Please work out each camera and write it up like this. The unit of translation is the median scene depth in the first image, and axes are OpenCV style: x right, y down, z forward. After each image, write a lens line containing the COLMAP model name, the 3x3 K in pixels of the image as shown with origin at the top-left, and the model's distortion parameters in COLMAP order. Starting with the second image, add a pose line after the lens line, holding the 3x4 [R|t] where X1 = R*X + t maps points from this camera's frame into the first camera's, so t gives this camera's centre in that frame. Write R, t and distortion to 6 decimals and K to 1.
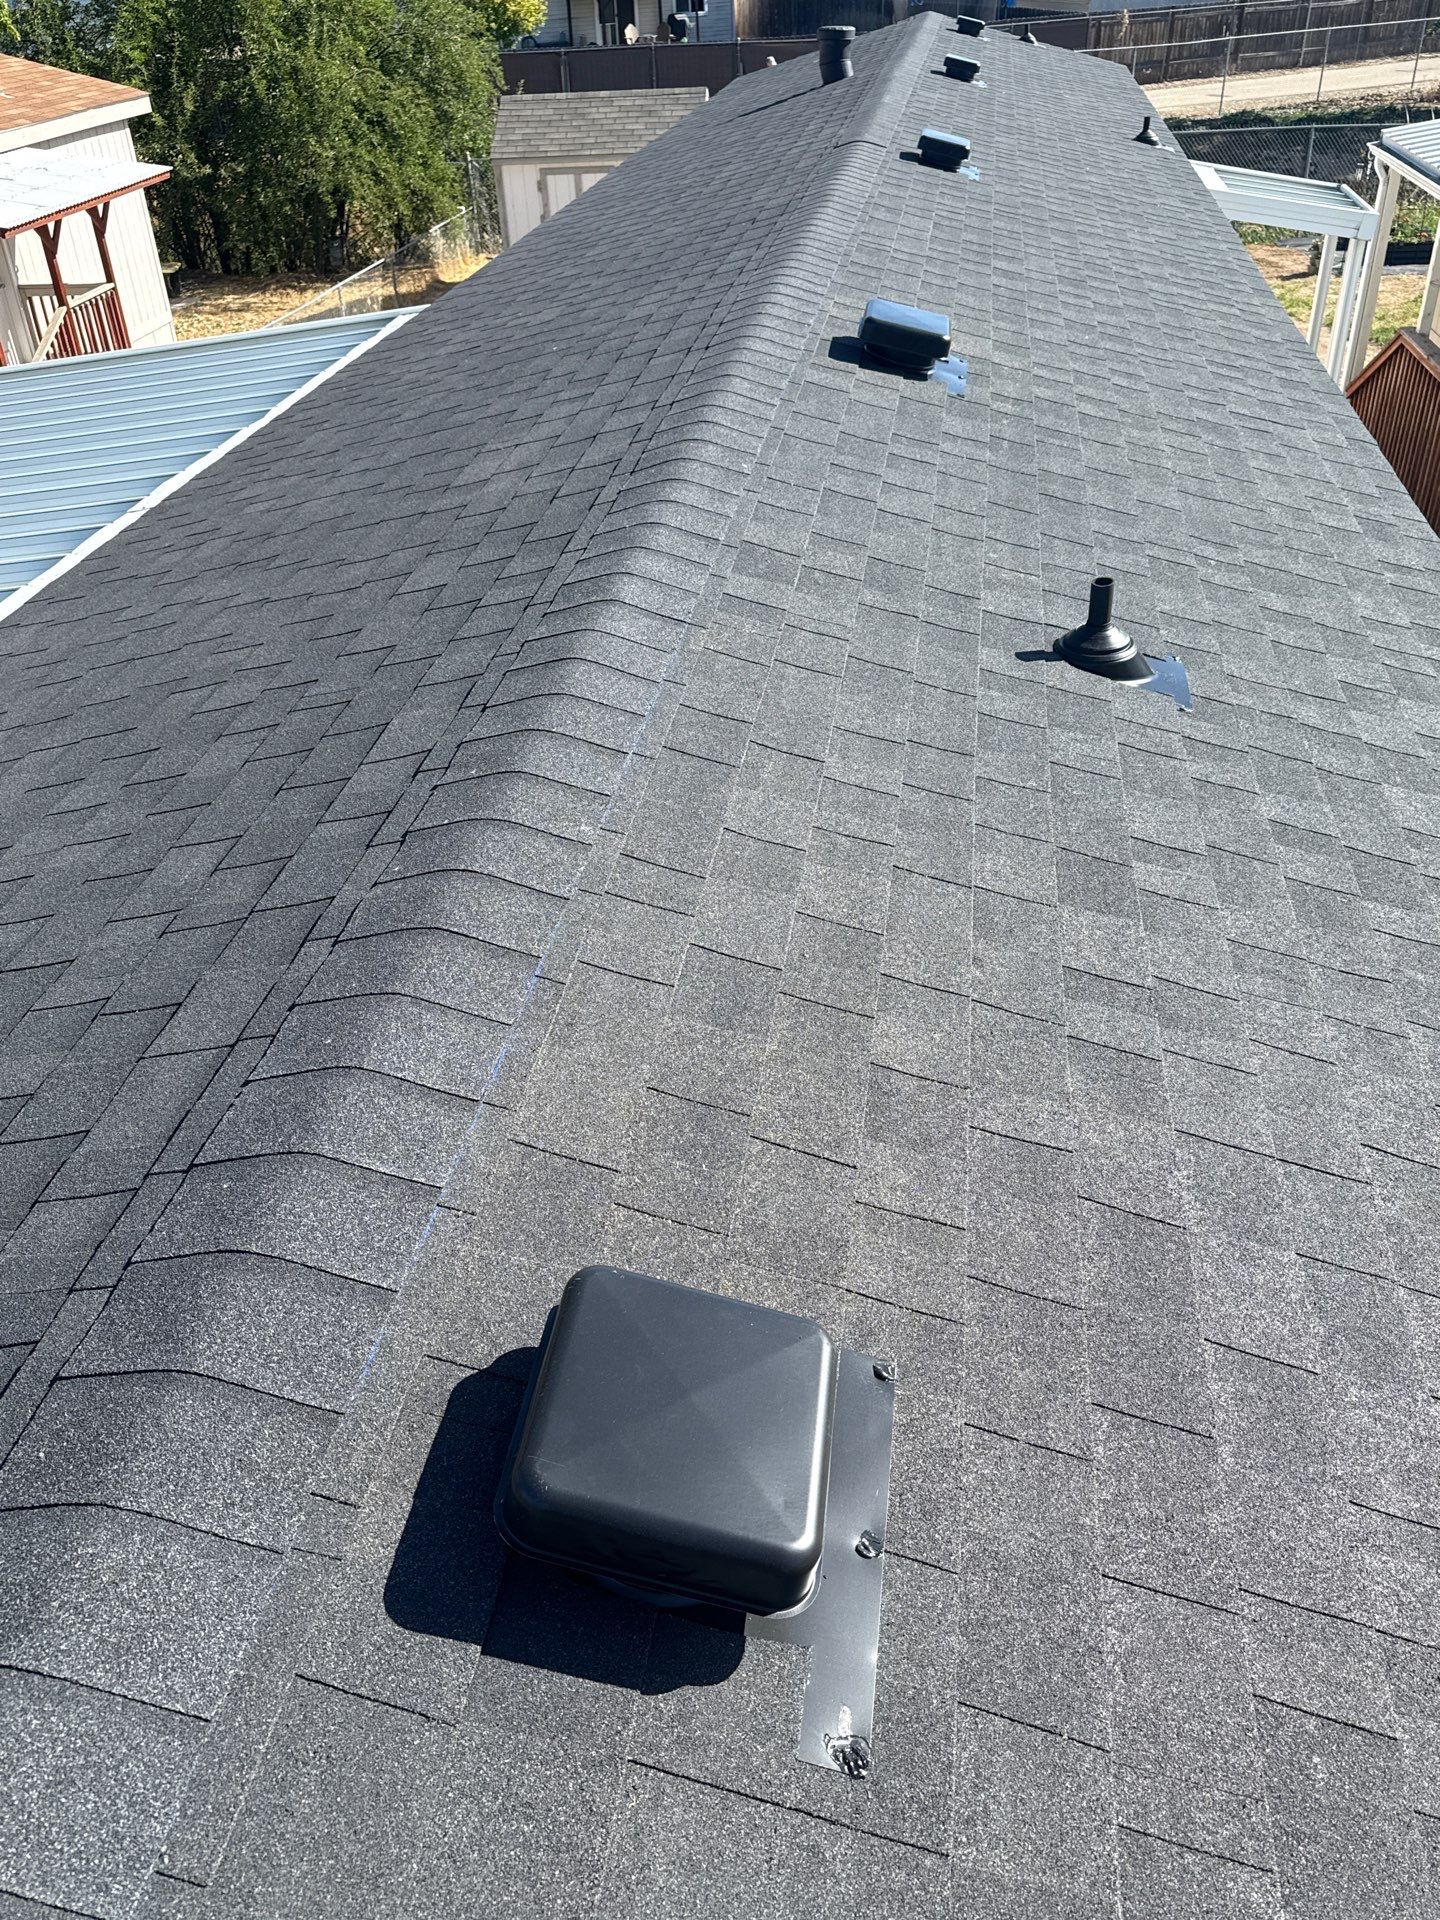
lens RADIAL K [[1529.2, 0, 723.2], [0, 1529.2, 964.3], [0, 0, 1]] dist [0.039420, -0.047326]
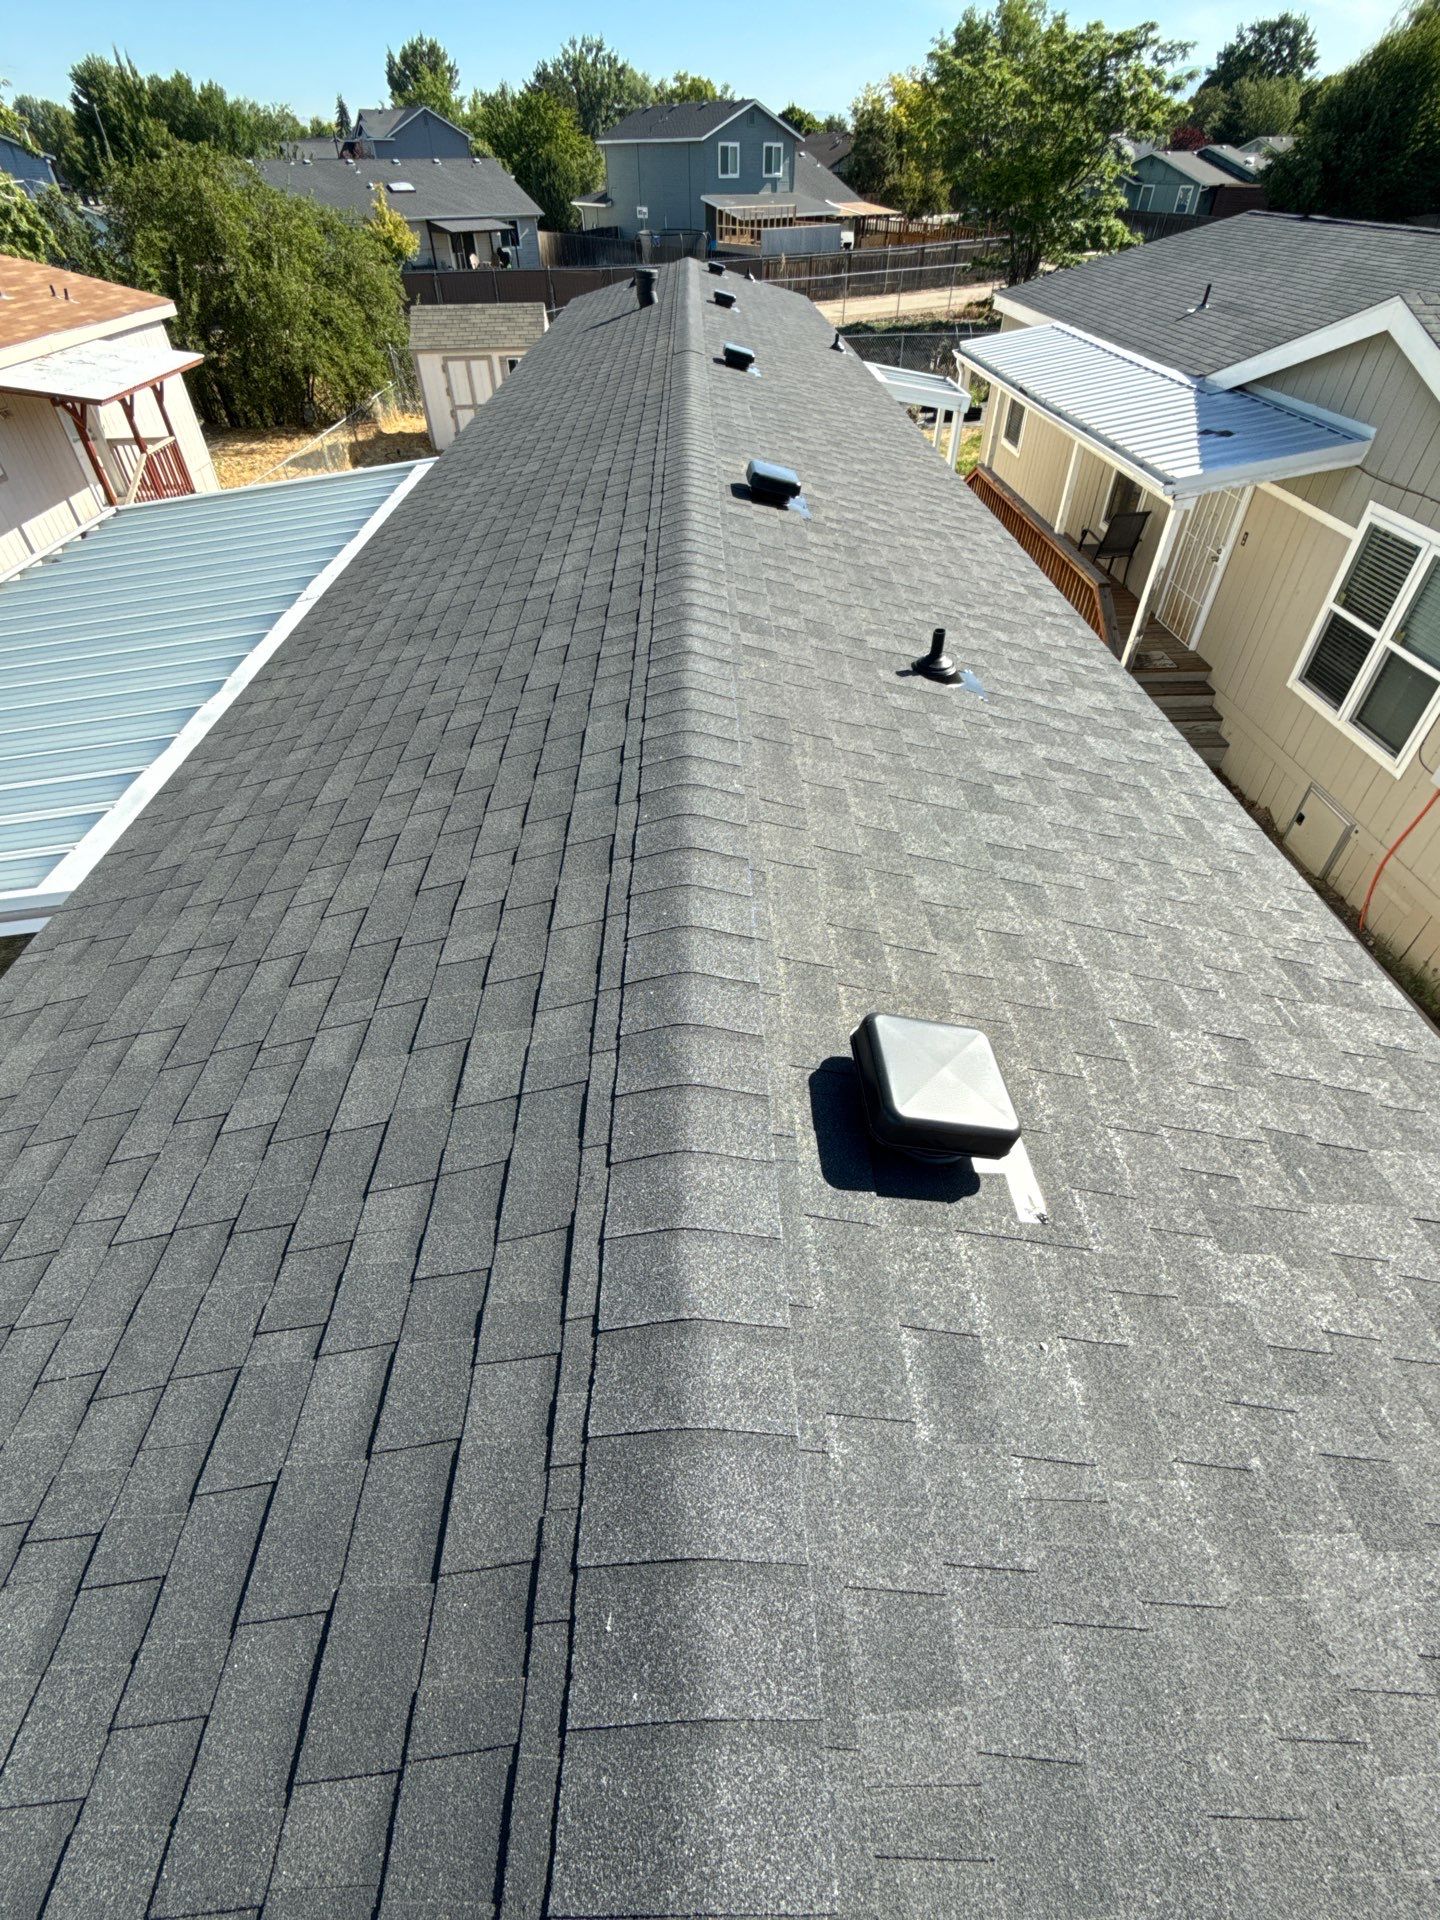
lens RADIAL K [[872.0, 0, 722.7], [0, 872.0, 968.2], [0, 0, 1]] dist [0.000075, -0.000012]
pose [[0.983183, -0.097523, 0.154401, -0.211057], [0.075285, 0.986732, 0.143851, -0.018516], [-0.166381, -0.129808, 0.977480, -0.037165]]
